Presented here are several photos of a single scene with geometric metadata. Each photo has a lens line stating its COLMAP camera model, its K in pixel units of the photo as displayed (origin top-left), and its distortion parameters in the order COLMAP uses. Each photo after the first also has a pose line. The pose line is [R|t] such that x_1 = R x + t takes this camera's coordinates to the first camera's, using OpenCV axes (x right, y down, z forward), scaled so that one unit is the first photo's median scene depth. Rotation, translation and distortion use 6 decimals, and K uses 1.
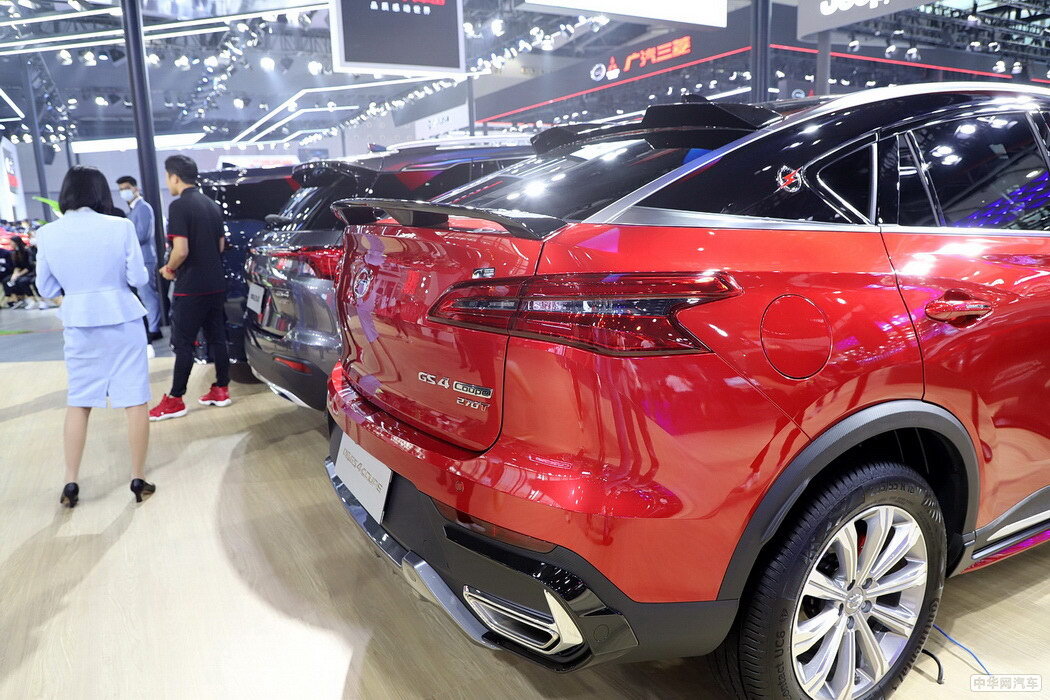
lens RADIAL K [[729.7, 0, 524.6], [0, 729.7, 352.3], [0, 0, 1]] dist [-0.064248, 0.037169]
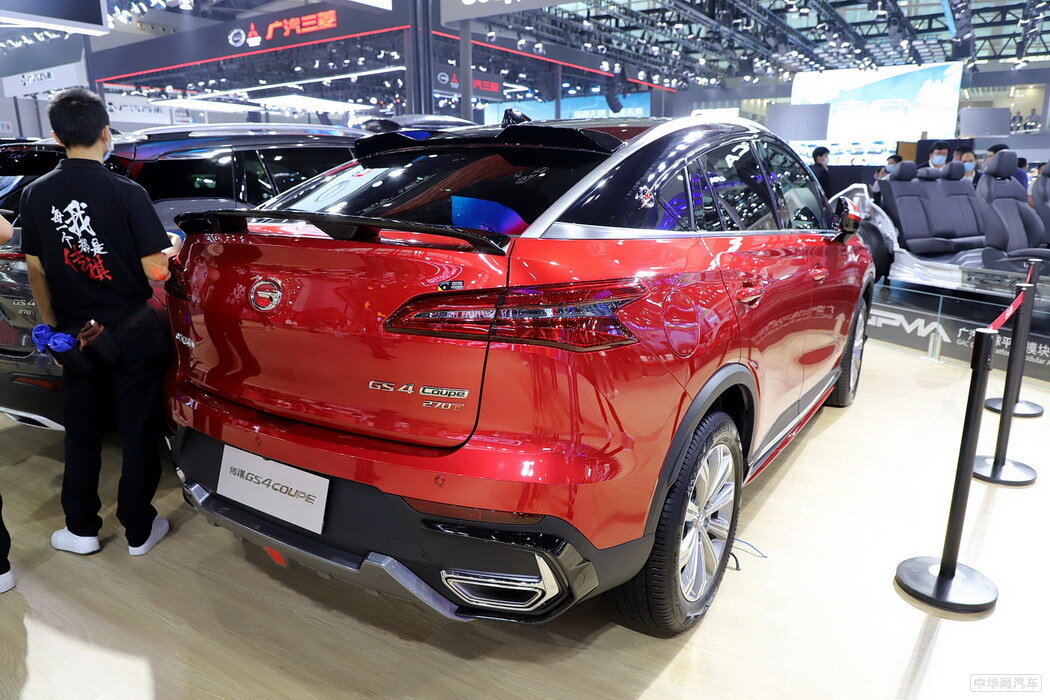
lens RADIAL K [[729.7, 0, 525.8], [0, 729.7, 351.9], [0, 0, 1]] dist [-0.064248, 0.037169]
pose [[0.886629, -0.085802, 0.454453, -0.186175], [0.070384, 0.996227, 0.050773, -0.022843], [-0.457095, -0.013031, 0.889323, -0.013124]]
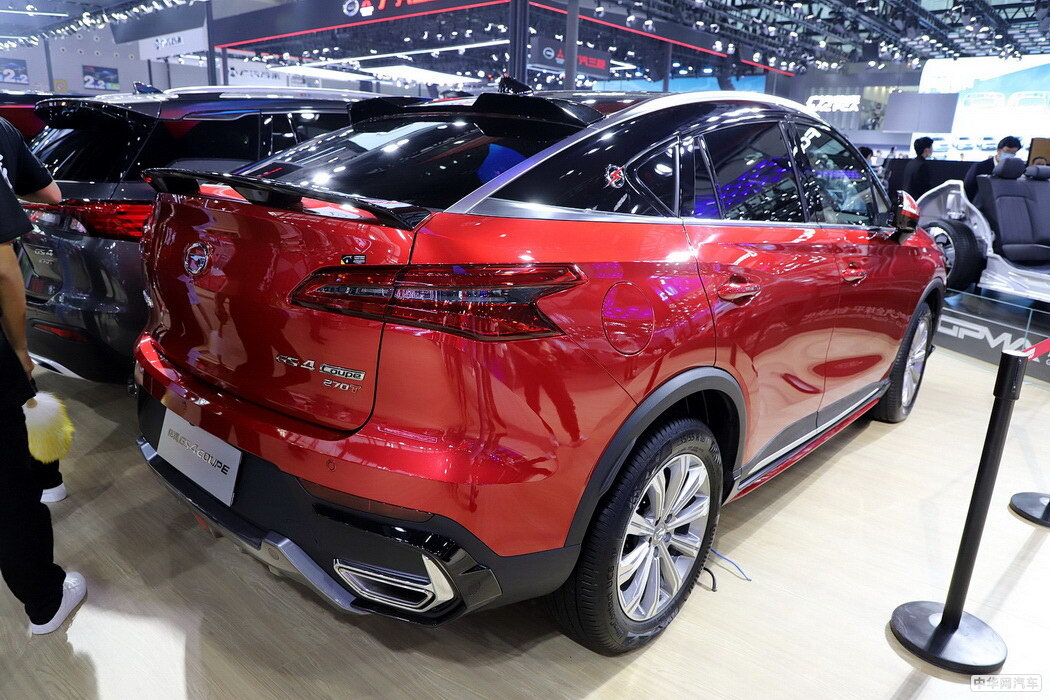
lens RADIAL K [[729.7, 0, 525.8], [0, 729.7, 353.8], [0, 0, 1]] dist [-0.064248, 0.037169]
pose [[0.942609, -0.026037, 0.332883, -0.068488], [0.000623, 0.997090, 0.076227, -0.021723], [-0.333899, -0.071644, 0.939882, -0.021094]]
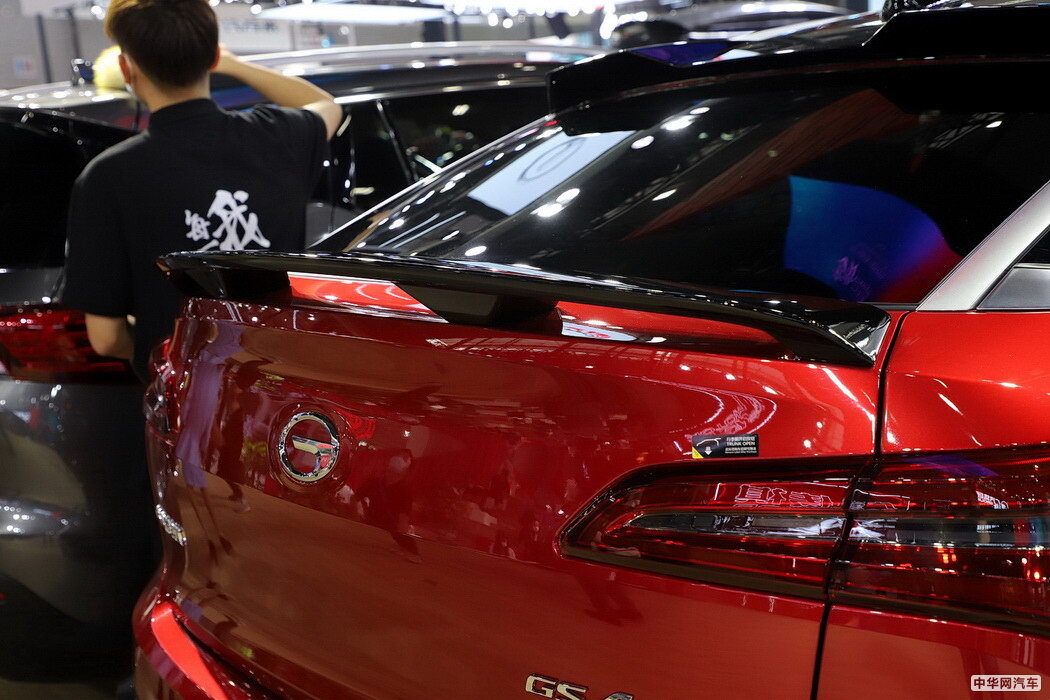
lens RADIAL K [[1417.0, 0, 543.1], [0, 1417.0, 361.3], [0, 0, 1]] dist [0.164592, 0.000000]
pose [[0.981614, -0.058090, 0.181821, -0.122282], [0.066715, 0.996901, -0.041683, -0.052256], [-0.178836, 0.053047, 0.982448, 0.083687]]
